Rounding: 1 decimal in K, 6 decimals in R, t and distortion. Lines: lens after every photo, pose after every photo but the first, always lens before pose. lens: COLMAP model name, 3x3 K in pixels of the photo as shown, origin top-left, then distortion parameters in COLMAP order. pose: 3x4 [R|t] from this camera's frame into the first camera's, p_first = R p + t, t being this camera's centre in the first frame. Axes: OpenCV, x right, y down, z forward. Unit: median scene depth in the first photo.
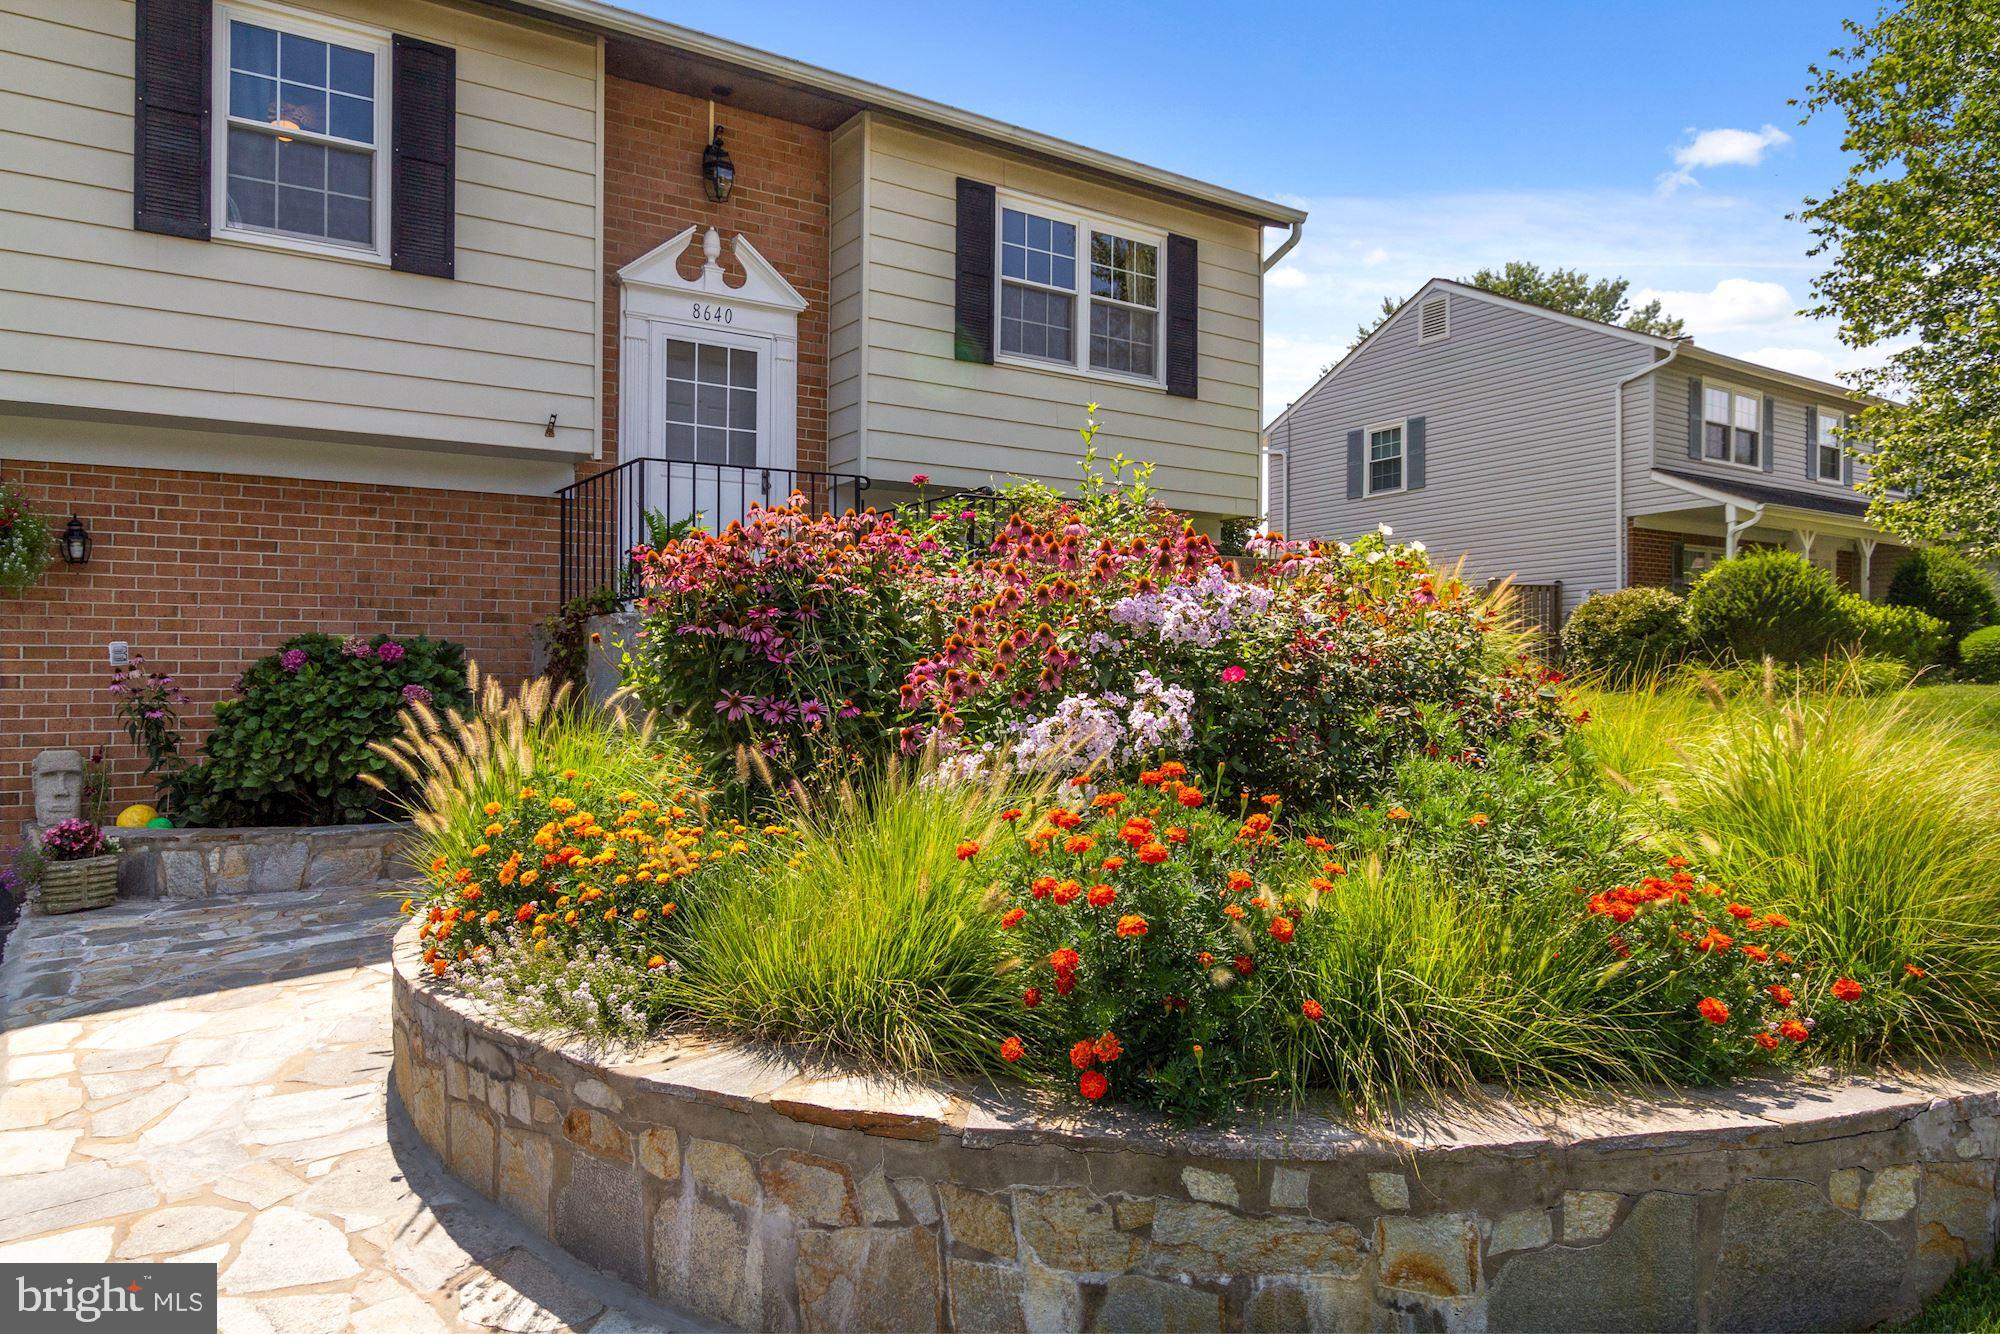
lens RADIAL K [[1230.1, 0, 988.9], [0, 1230.1, 662.4], [0, 0, 1]] dist [-0.005101, -0.000134]
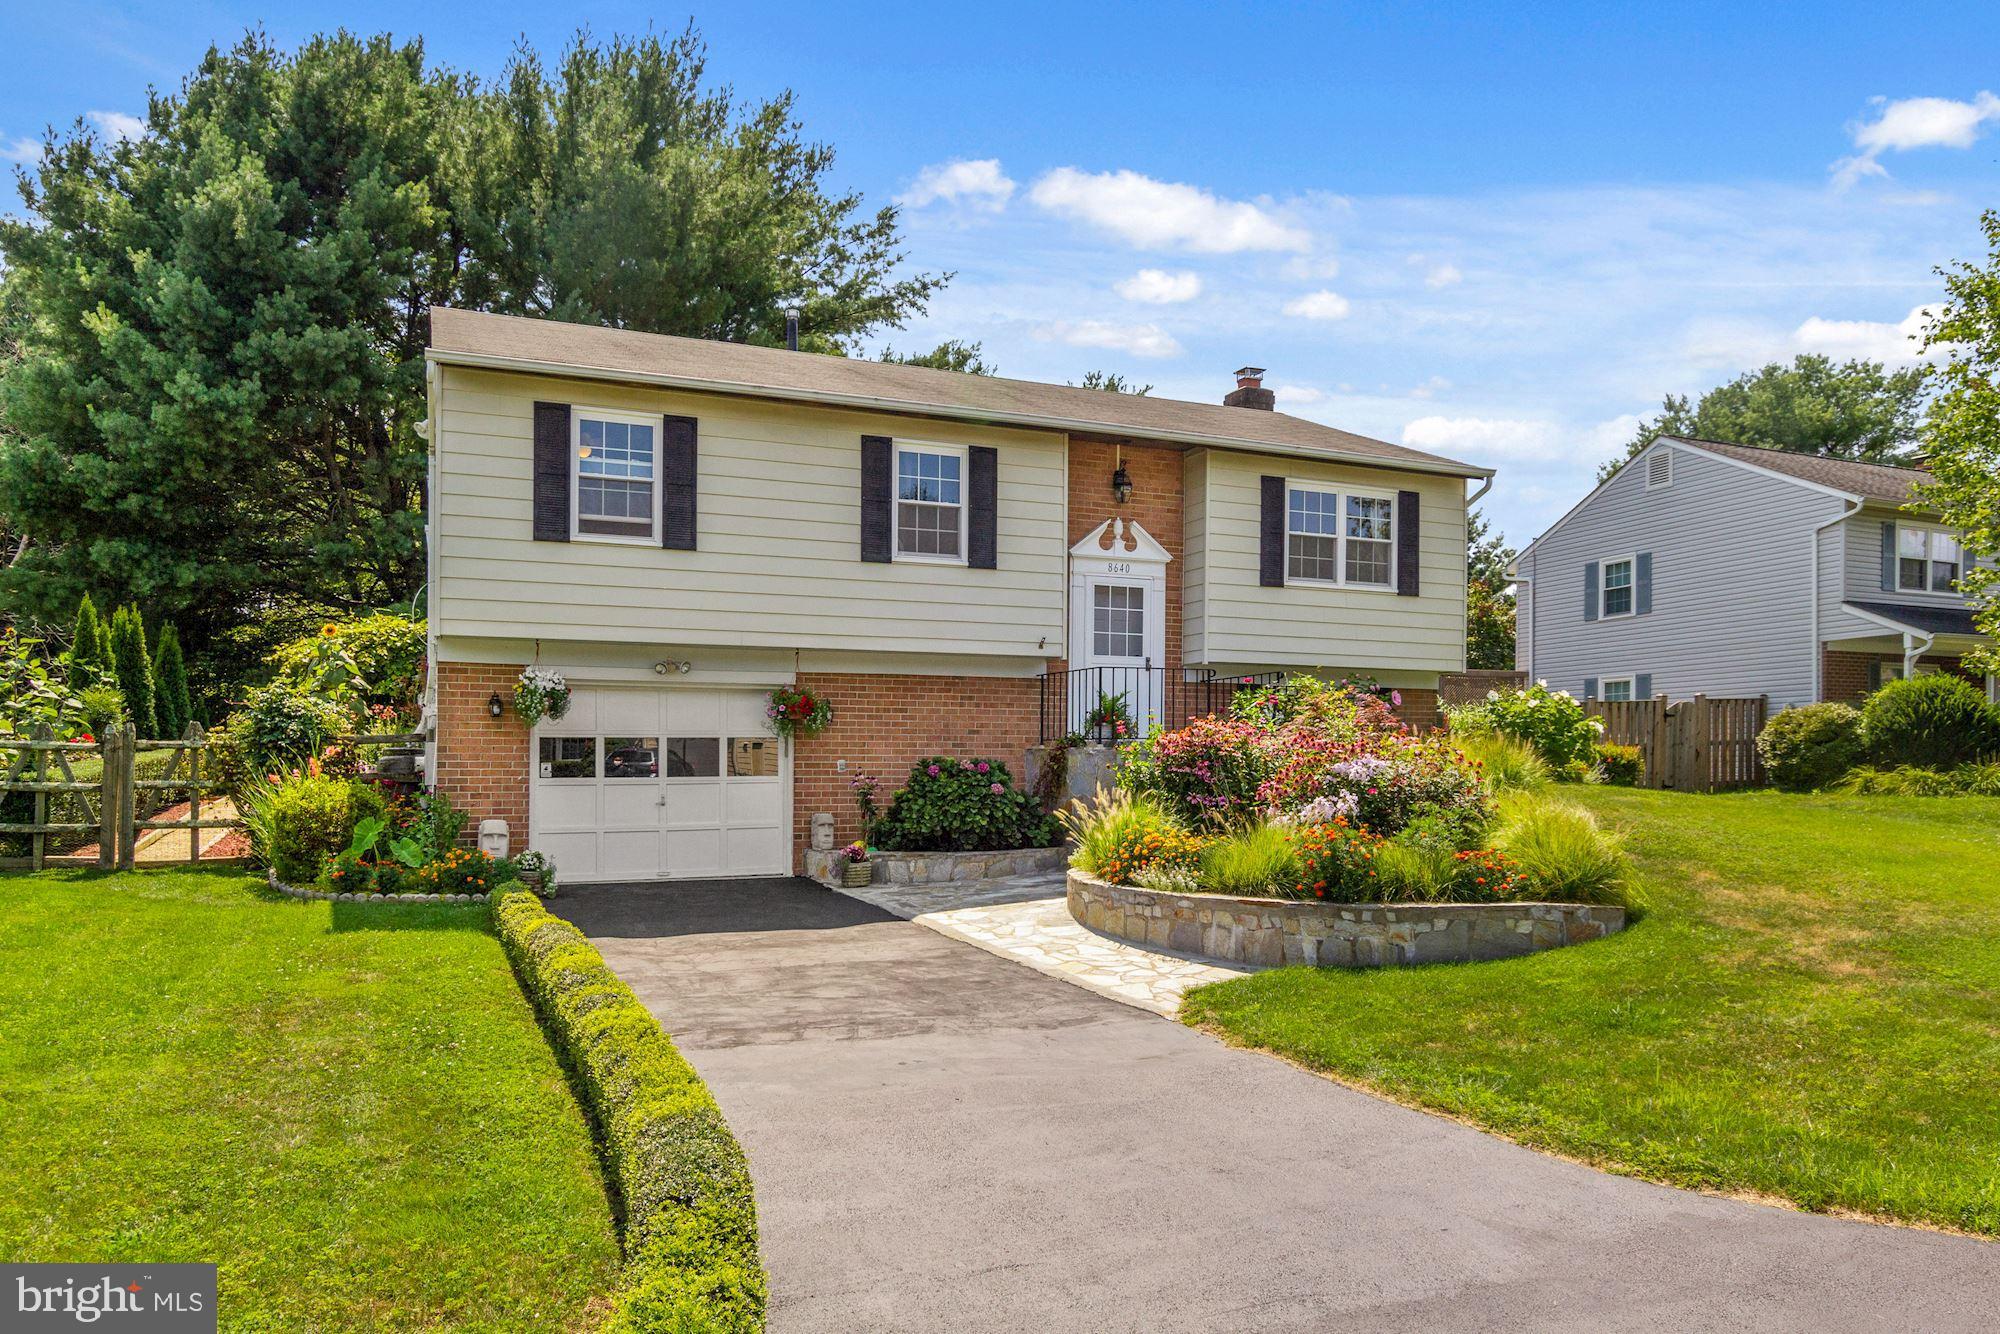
lens RADIAL K [[1308.7, 0, 1008.1], [0, 1308.7, 705.8], [0, 0, 1]] dist [-0.016197, 0.002607]
pose [[0.981268, -0.000549, -0.192645, -0.024015], [-0.004908, 0.999600, -0.027849, -0.039596], [0.192584, 0.028273, 0.980873, -0.877162]]
